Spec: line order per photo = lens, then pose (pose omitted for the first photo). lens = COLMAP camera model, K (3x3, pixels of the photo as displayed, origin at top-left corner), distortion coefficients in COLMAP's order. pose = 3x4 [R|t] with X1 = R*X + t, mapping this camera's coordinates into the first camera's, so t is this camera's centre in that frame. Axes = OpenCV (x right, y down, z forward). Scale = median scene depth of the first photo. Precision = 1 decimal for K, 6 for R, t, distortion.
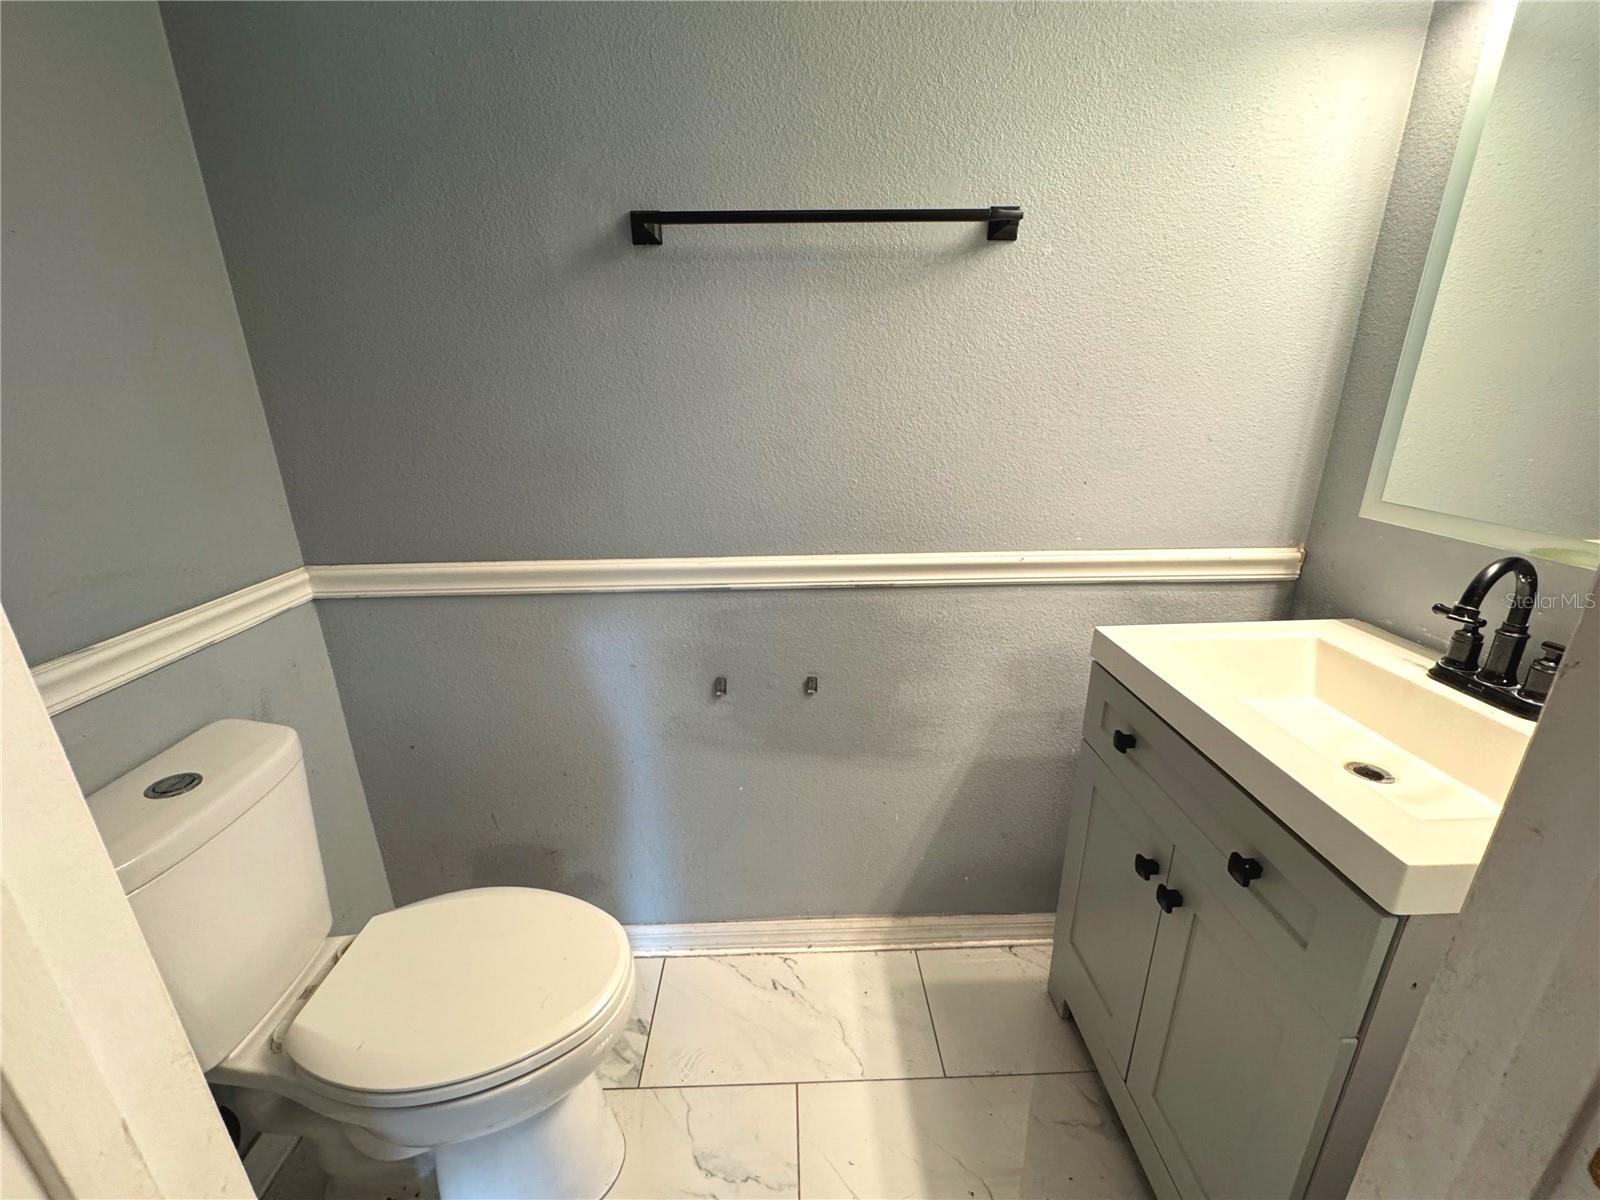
lens RADIAL K [[640.2, 0, 799.3], [0, 640.2, 599.1], [0, 0, 1]] dist [-0.002969, 0.000354]
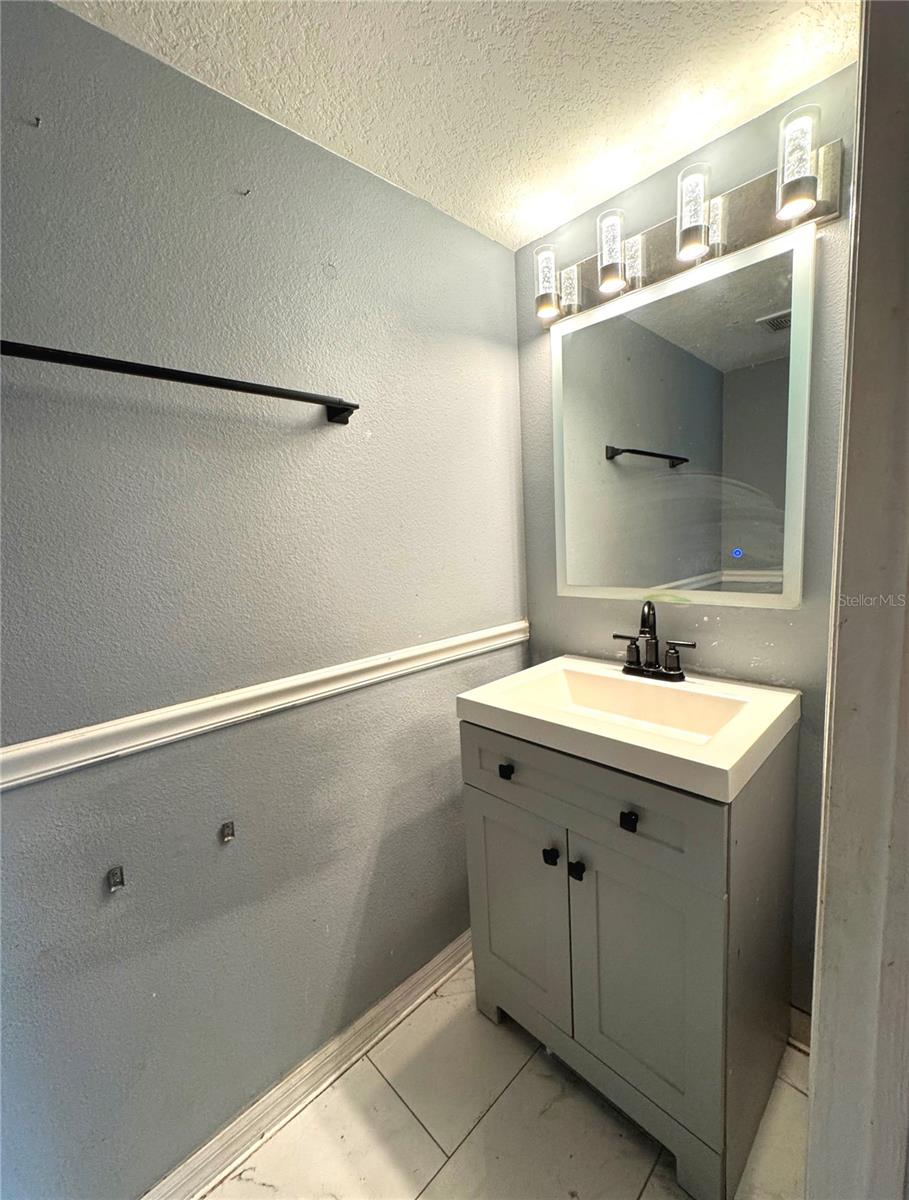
lens RADIAL K [[498.2, 0, 453.4], [0, 498.2, 599.2], [0, 0, 1]] dist [-0.002181, -0.000030]
pose [[0.734735, -0.110120, 0.669356, -0.202247], [0.253952, 0.959633, -0.120881, -0.023765], [-0.629025, 0.258800, 0.733042, 0.164356]]
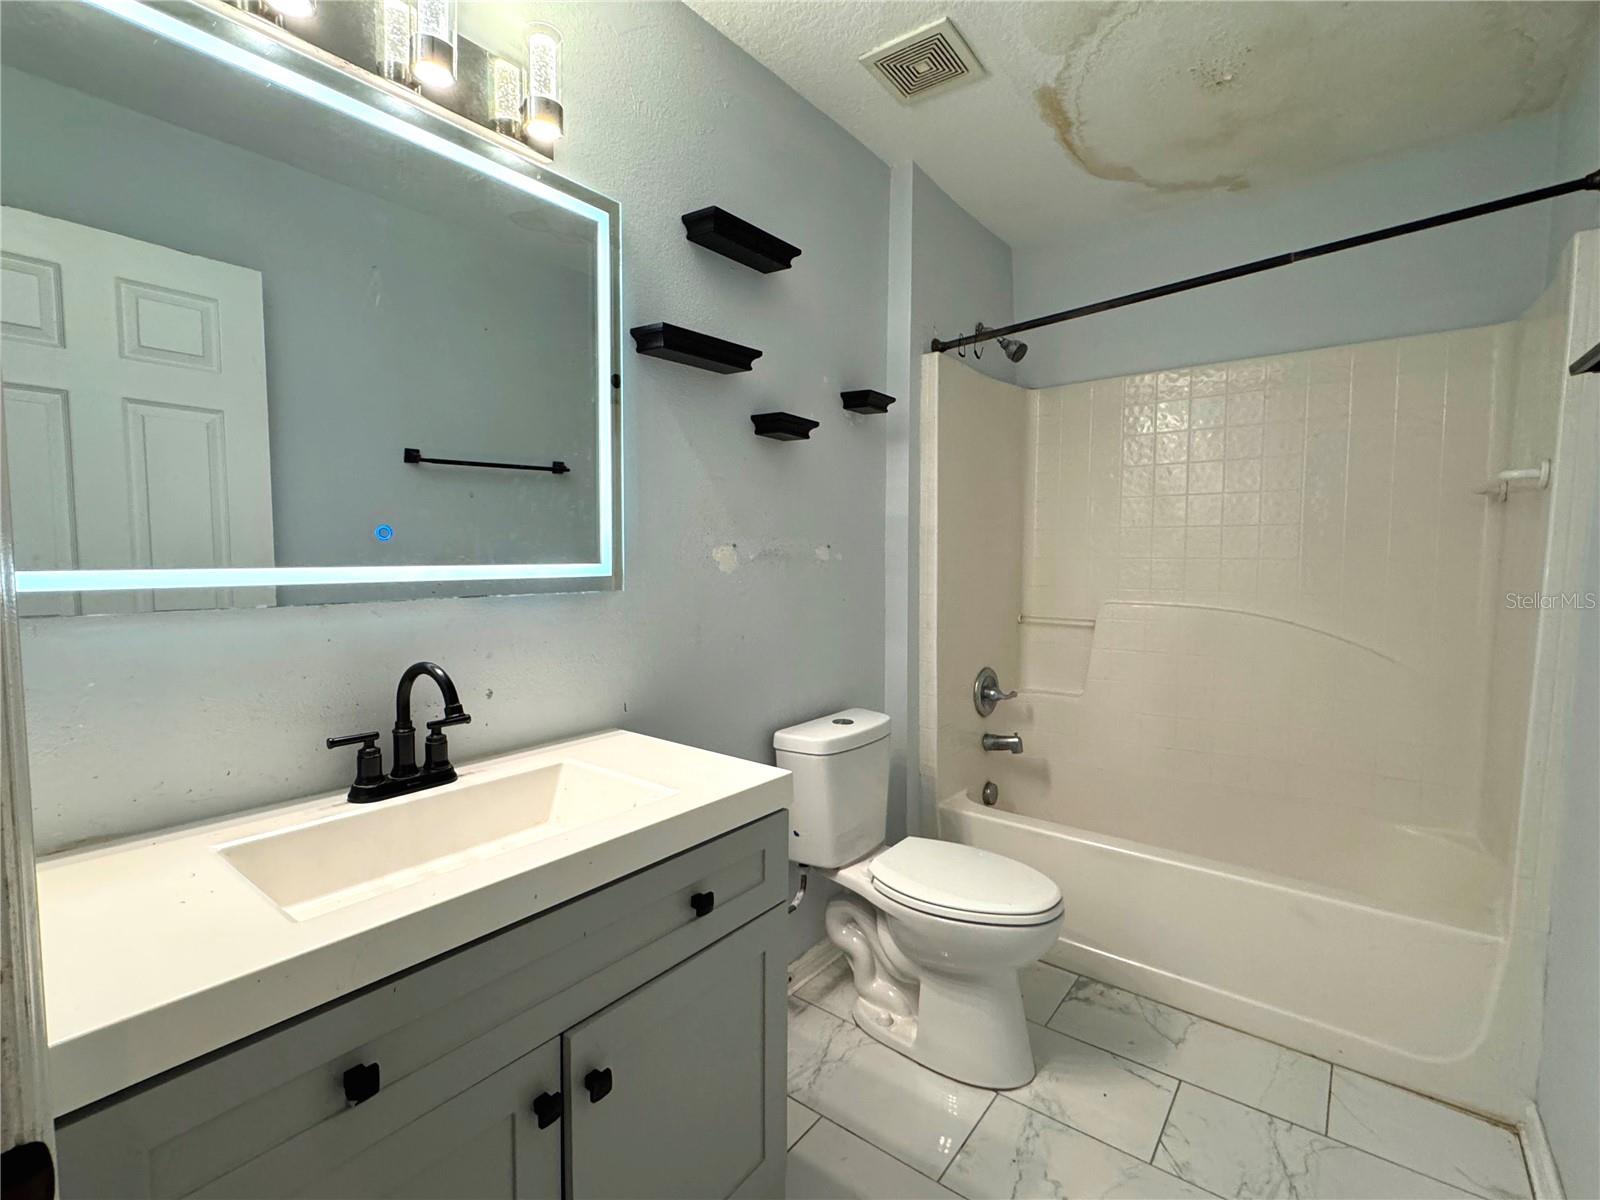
lens RADIAL K [[738.4, 0, 800.6], [0, 738.4, 598.8], [0, 0, 1]] dist [0.001213, 0.000032]
pose [[-0.773069, -0.028182, 0.633695, -0.198750], [0.209136, 0.931829, 0.296575, -0.278359], [-0.598854, 0.361801, -0.714474, 0.955577]]
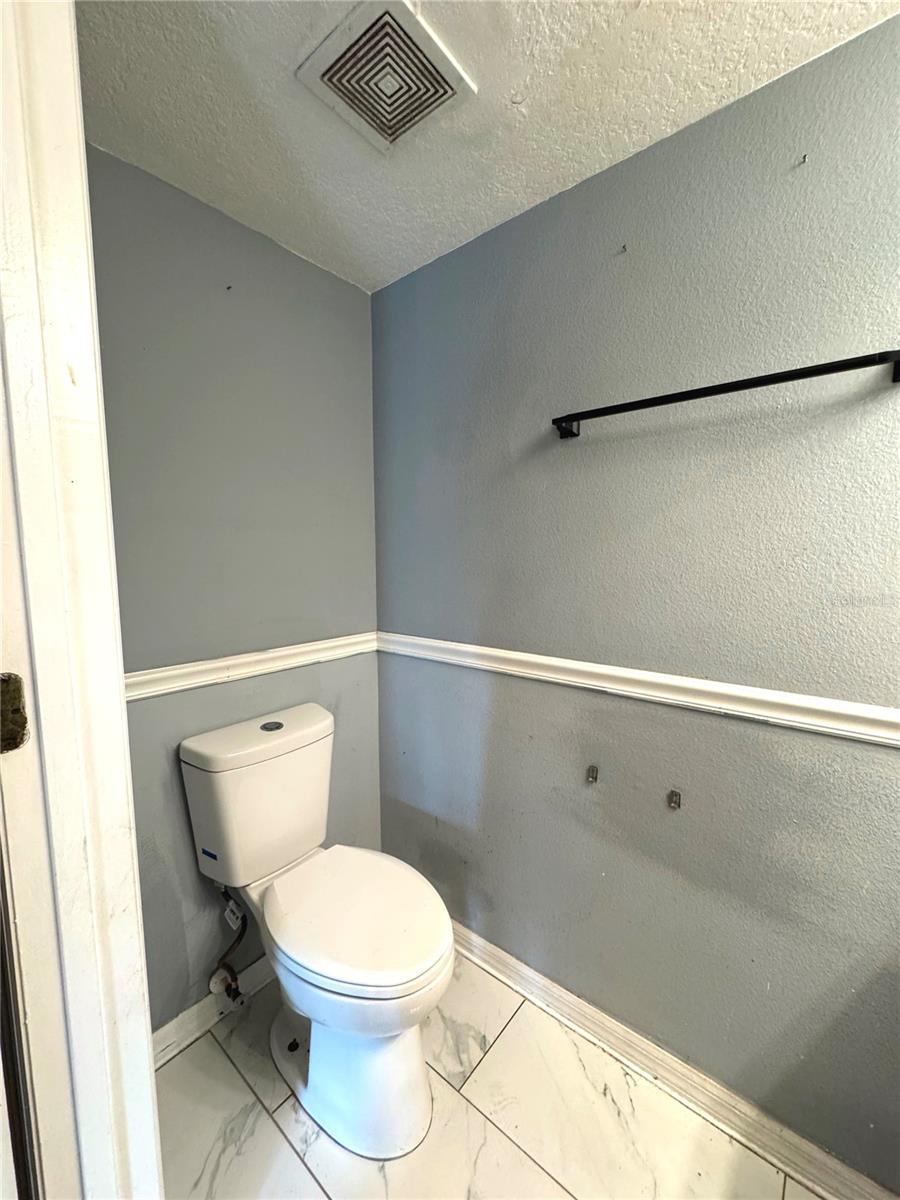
lens RADIAL K [[480.1, 0, 448.4], [0, 480.1, 596.5], [0, 0, 1]] dist [-0.002969, 0.000354]
pose [[0.754174, 0.072353, -0.652677, 0.243654], [-0.209680, 0.968415, -0.134933, -0.005692], [0.622299, 0.238616, 0.745524, 0.097778]]
